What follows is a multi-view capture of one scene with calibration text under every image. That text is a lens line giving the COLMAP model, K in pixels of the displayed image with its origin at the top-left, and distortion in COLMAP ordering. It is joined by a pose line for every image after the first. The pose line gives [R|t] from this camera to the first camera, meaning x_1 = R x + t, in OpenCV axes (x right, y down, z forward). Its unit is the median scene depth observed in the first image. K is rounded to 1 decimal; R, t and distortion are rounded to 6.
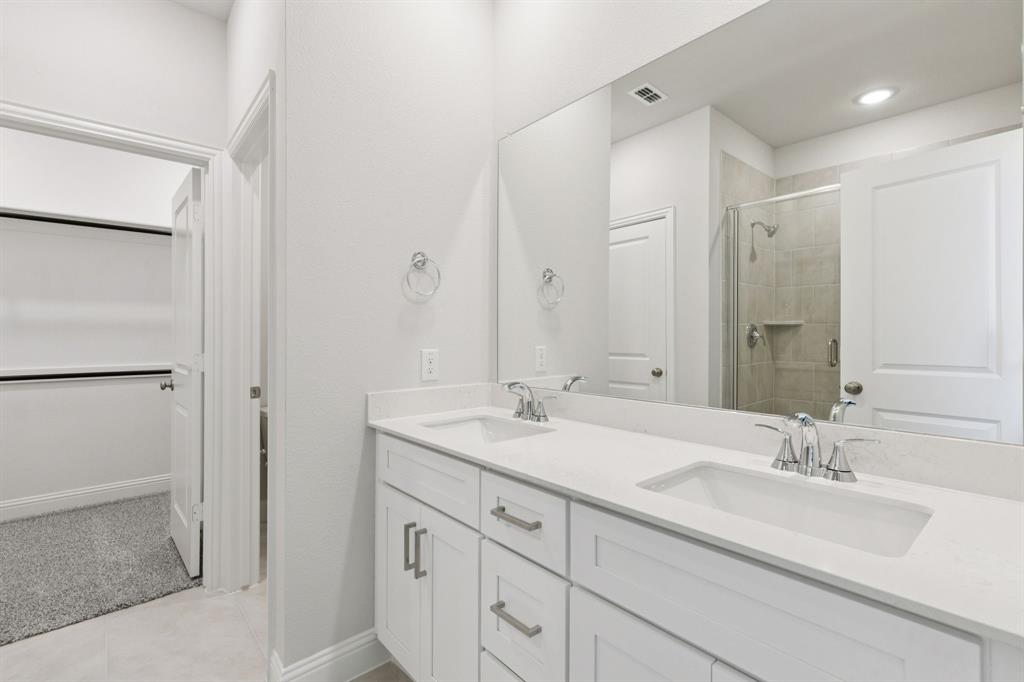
lens RADIAL K [[470.6, 0, 509.3], [0, 470.6, 336.9], [0, 0, 1]] dist [0.016021, 0.000486]
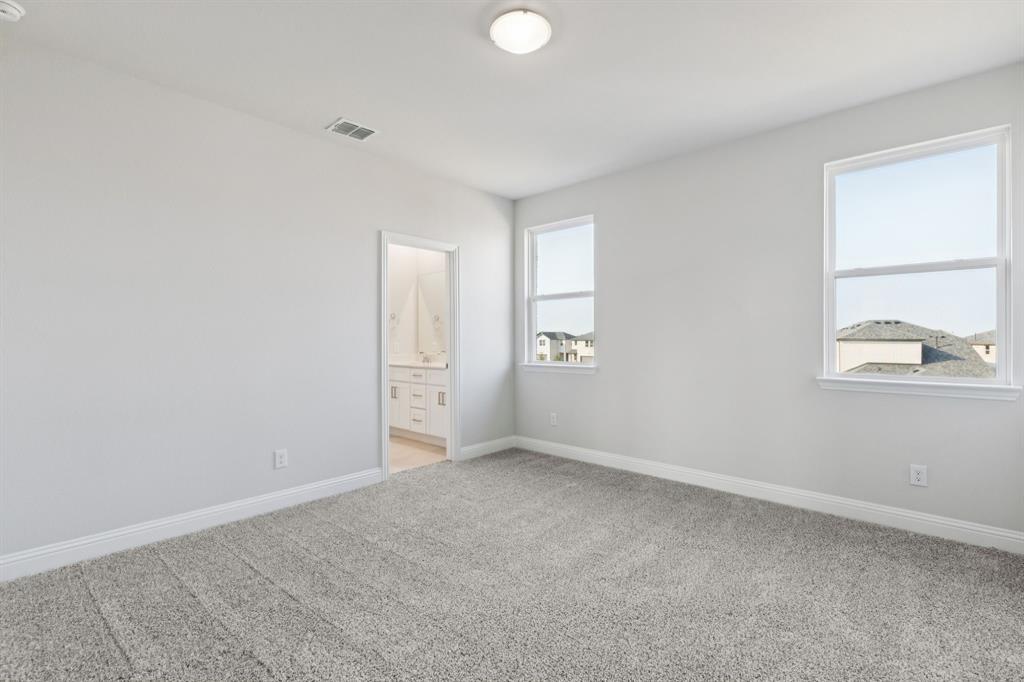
lens RADIAL K [[470.6, 0, 514.0], [0, 470.6, 339.4], [0, 0, 1]] dist [0.016021, 0.000486]
pose [[0.992422, -0.002092, 0.122857, 0.543500], [0.001654, 0.999992, 0.003669, -0.022818], [-0.122863, -0.003438, 0.992418, -5.313065]]
